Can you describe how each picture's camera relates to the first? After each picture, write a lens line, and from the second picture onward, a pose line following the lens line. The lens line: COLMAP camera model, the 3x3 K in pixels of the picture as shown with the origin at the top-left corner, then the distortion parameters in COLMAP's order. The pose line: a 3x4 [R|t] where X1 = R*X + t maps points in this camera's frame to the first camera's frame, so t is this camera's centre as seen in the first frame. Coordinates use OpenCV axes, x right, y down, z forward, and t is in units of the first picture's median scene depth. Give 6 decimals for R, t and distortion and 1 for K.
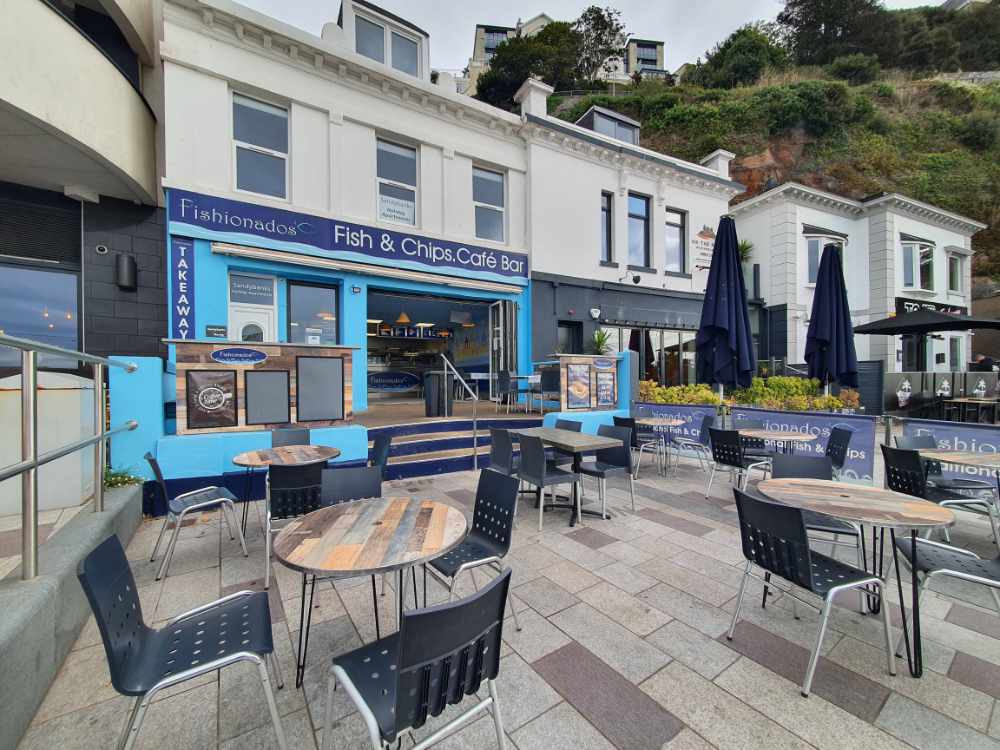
lens RADIAL K [[398.6, 0, 495.0], [0, 398.6, 382.4], [0, 0, 1]] dist [-0.000492, -0.000267]
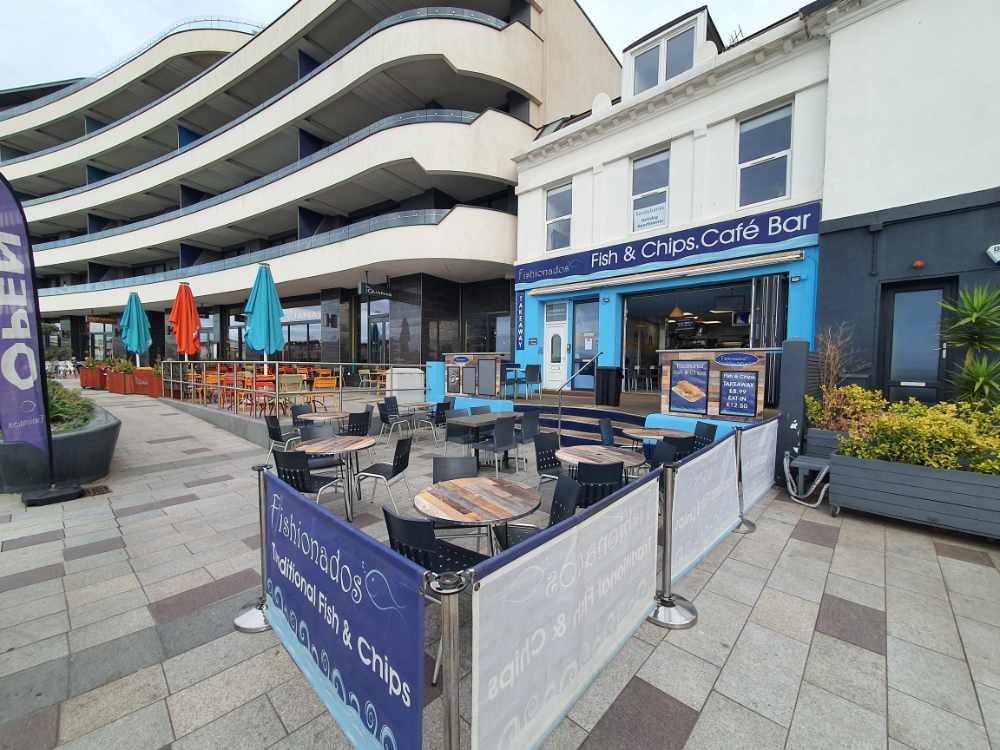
lens RADIAL K [[398.6, 0, 495.0], [0, 398.6, 382.4], [0, 0, 1]] dist [-0.000492, -0.000267]
pose [[0.274791, 0.051772, -0.960109, 0.739910], [-0.015962, 0.998657, 0.049282, -0.028597], [0.961371, 0.001783, 0.275249, 0.305738]]
